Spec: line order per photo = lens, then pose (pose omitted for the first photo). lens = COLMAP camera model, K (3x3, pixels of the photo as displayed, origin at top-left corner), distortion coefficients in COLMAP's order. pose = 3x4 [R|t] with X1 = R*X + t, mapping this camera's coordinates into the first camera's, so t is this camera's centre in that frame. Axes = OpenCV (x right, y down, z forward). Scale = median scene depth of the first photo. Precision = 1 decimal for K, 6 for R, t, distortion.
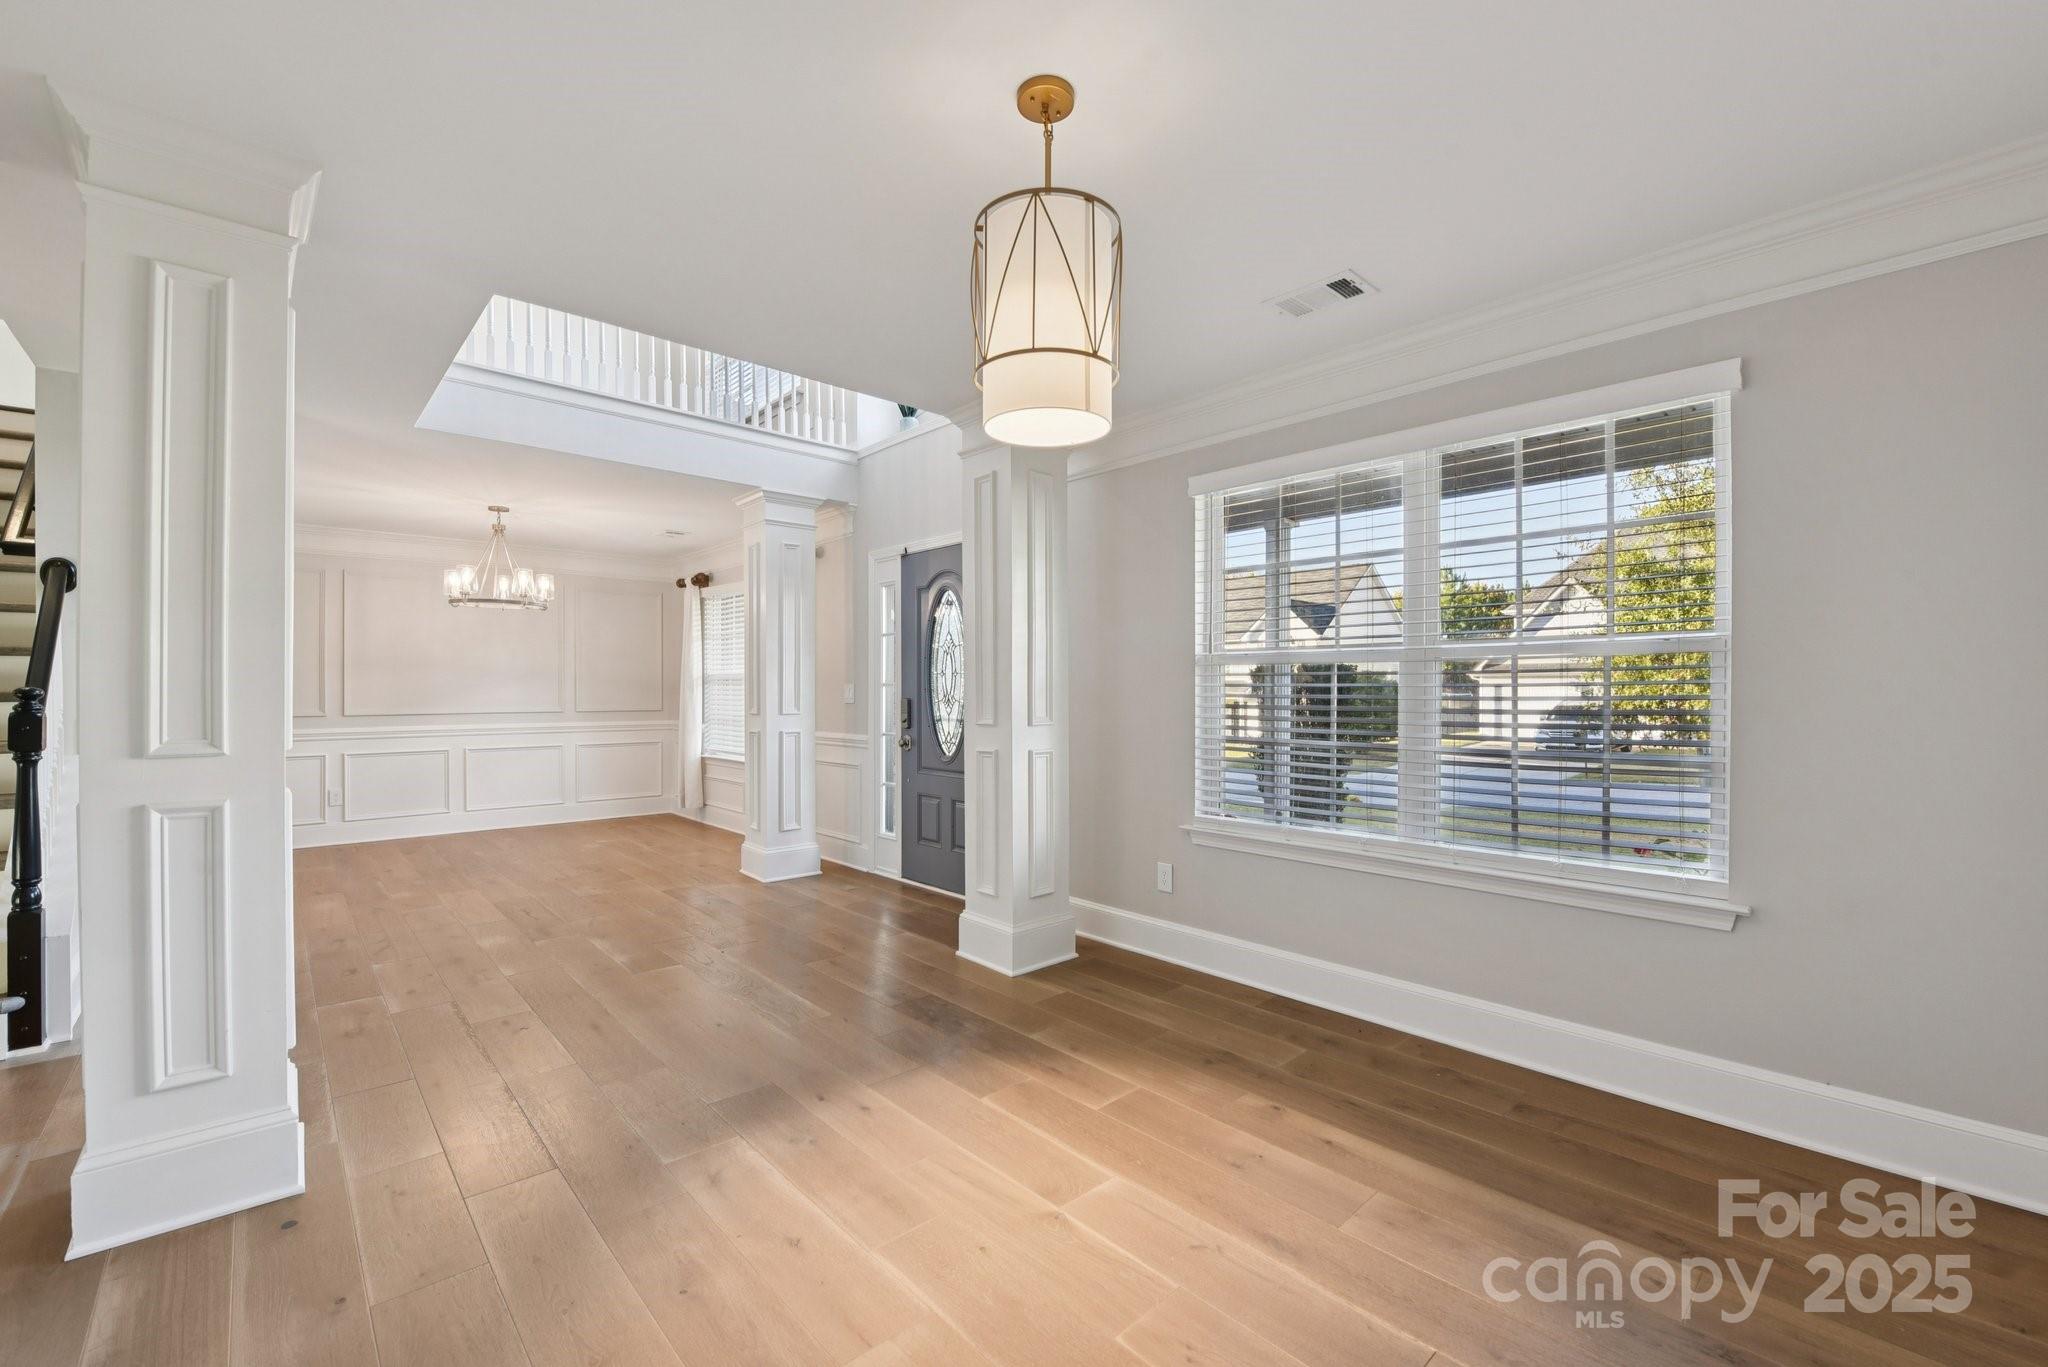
lens RADIAL K [[836.8, 0, 1022.9], [0, 836.8, 690.8], [0, 0, 1]] dist [-0.011010, -0.000548]
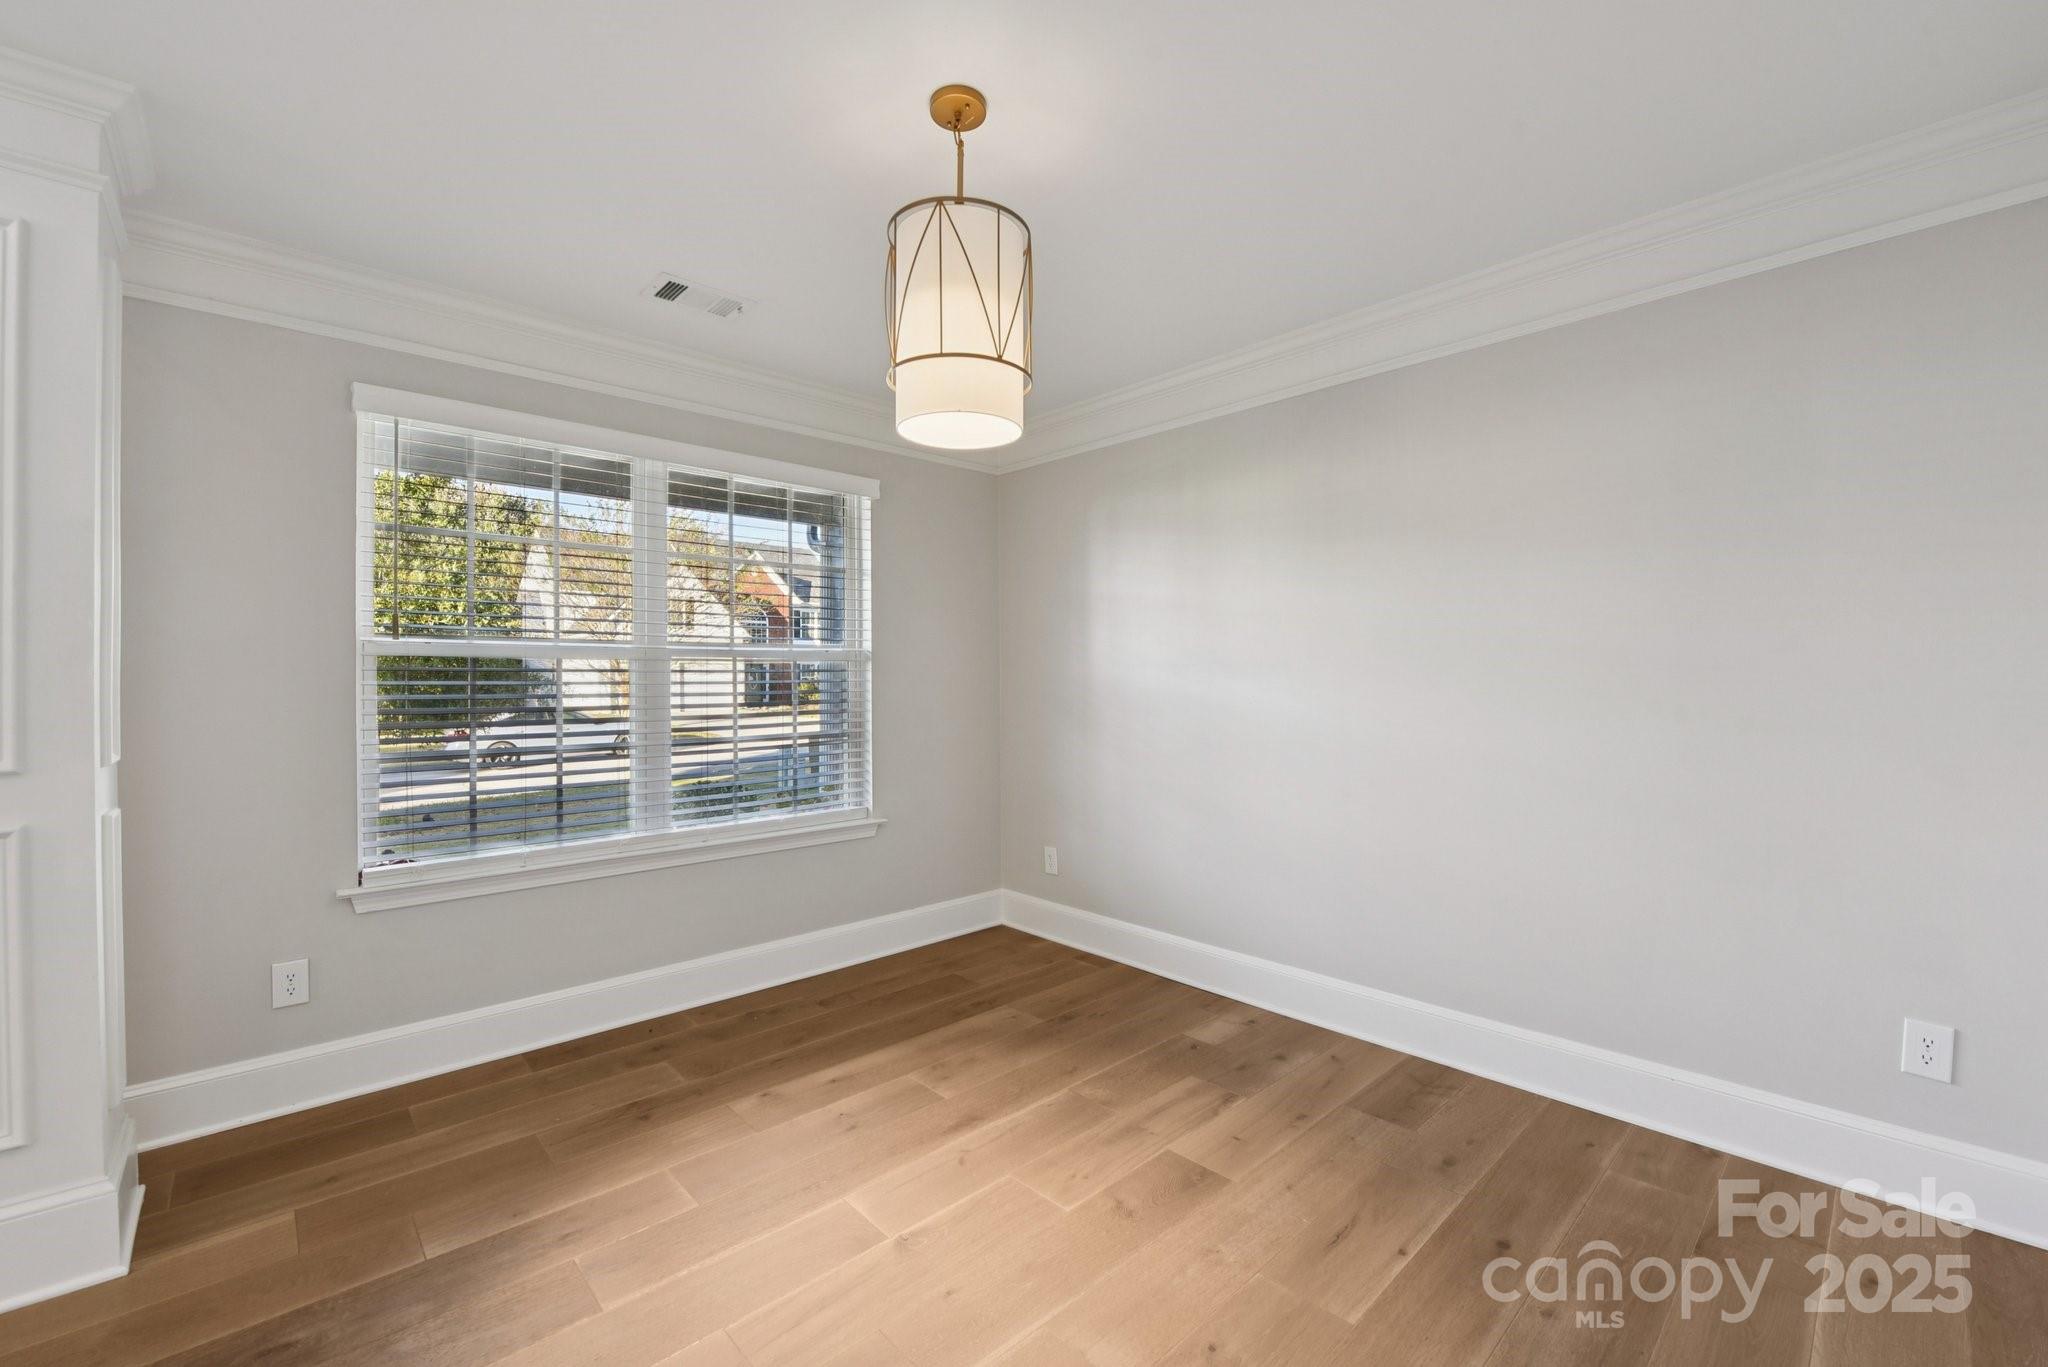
lens RADIAL K [[836.8, 0, 1023.0], [0, 836.8, 677.3], [0, 0, 1]] dist [-0.011010, -0.000548]
pose [[-0.004032, 0.005383, 0.999977, -0.642482], [0.006571, 0.999964, -0.005357, -0.005272], [-0.999970, 0.006549, -0.004067, 0.604571]]
